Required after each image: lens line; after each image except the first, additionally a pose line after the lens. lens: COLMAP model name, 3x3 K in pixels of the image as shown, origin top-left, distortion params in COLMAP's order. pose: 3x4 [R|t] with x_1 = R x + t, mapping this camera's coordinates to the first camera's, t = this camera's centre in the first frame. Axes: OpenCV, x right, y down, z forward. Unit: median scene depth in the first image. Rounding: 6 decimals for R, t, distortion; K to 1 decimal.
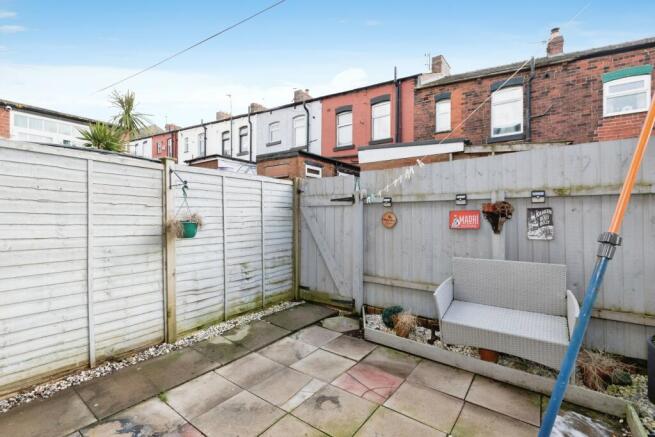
lens RADIAL K [[286.8, 0, 323.2], [0, 286.8, 217.5], [0, 0, 1]] dist [-0.000989, -0.000067]
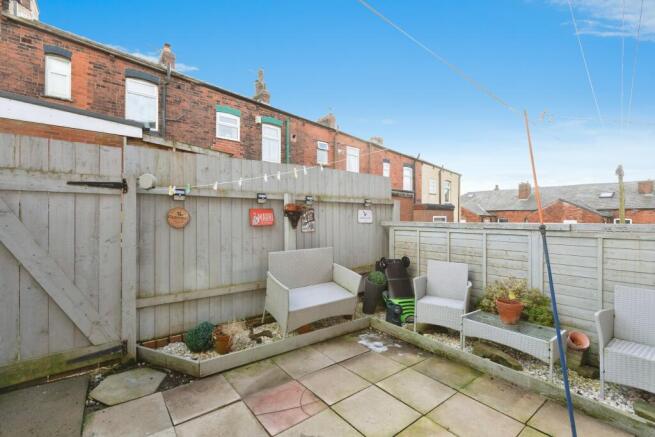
lens RADIAL K [[286.8, 0, 323.2], [0, 286.8, 217.5], [0, 0, 1]] dist [-0.000989, -0.000067]
pose [[0.271707, -0.007418, 0.962352, -0.378949], [-0.010032, 0.999894, 0.010540, -0.004260], [-0.962328, -0.012518, 0.271603, 0.383623]]
